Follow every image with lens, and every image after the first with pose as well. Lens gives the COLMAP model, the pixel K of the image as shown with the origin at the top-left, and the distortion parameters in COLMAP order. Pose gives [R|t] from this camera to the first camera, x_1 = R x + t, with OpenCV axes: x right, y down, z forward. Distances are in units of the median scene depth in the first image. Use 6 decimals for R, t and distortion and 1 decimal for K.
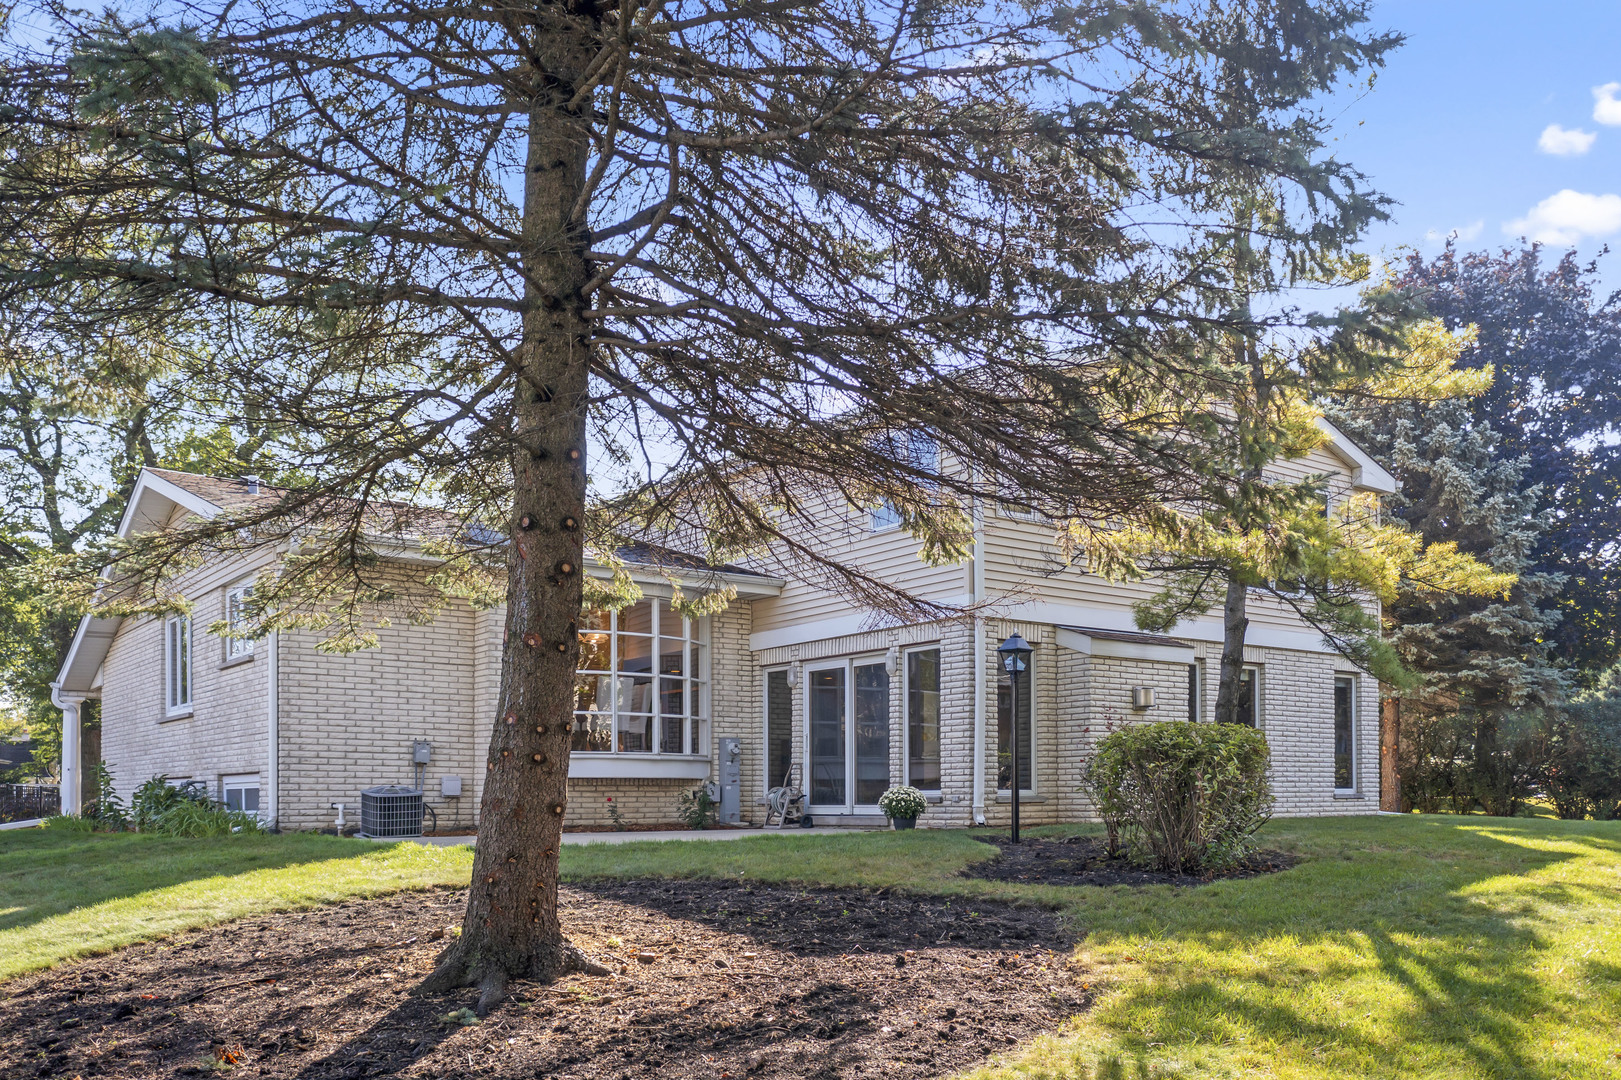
lens RADIAL K [[1288.1, 0, 810.5], [0, 1288.1, 540.0], [0, 0, 1]] dist [0.001123, 0.000320]
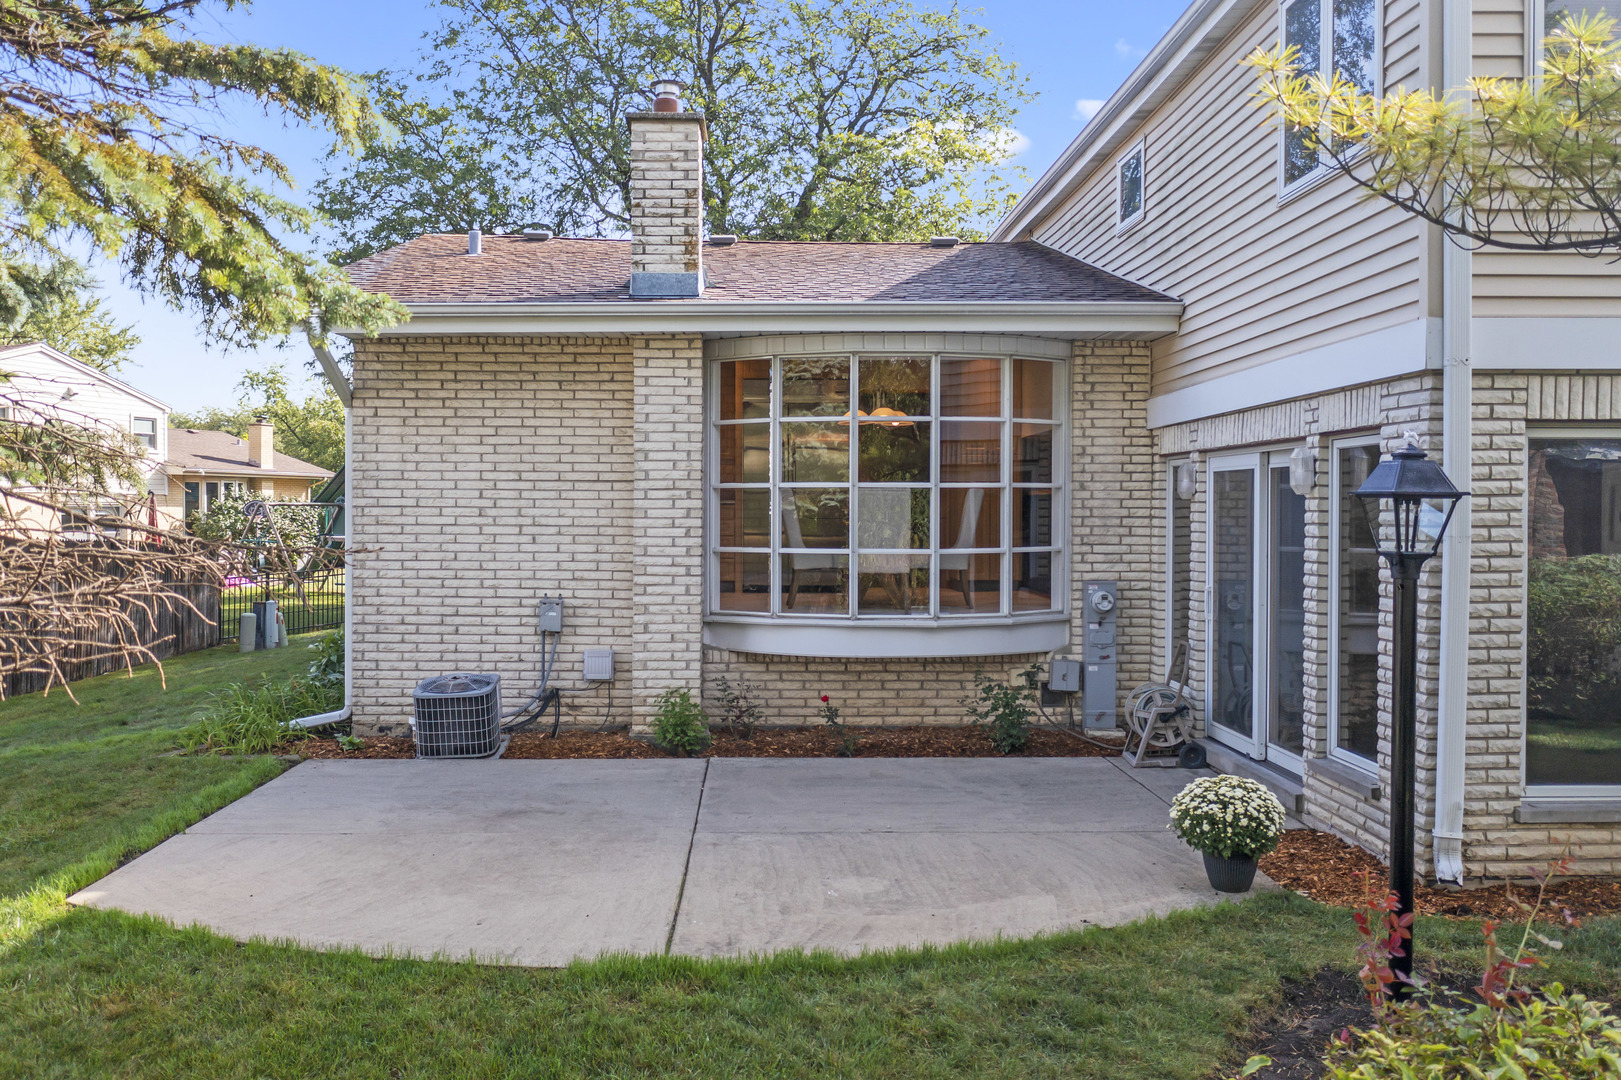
lens RADIAL K [[1252.7, 0, 810.5], [0, 1252.7, 540.0], [0, 0, 1]] dist [-0.001891, -0.001147]
pose [[0.804843, 0.019443, -0.593169, 0.194914], [0.108362, 0.977848, 0.179084, 0.024349], [0.583511, -0.208411, 0.784907, 0.578718]]
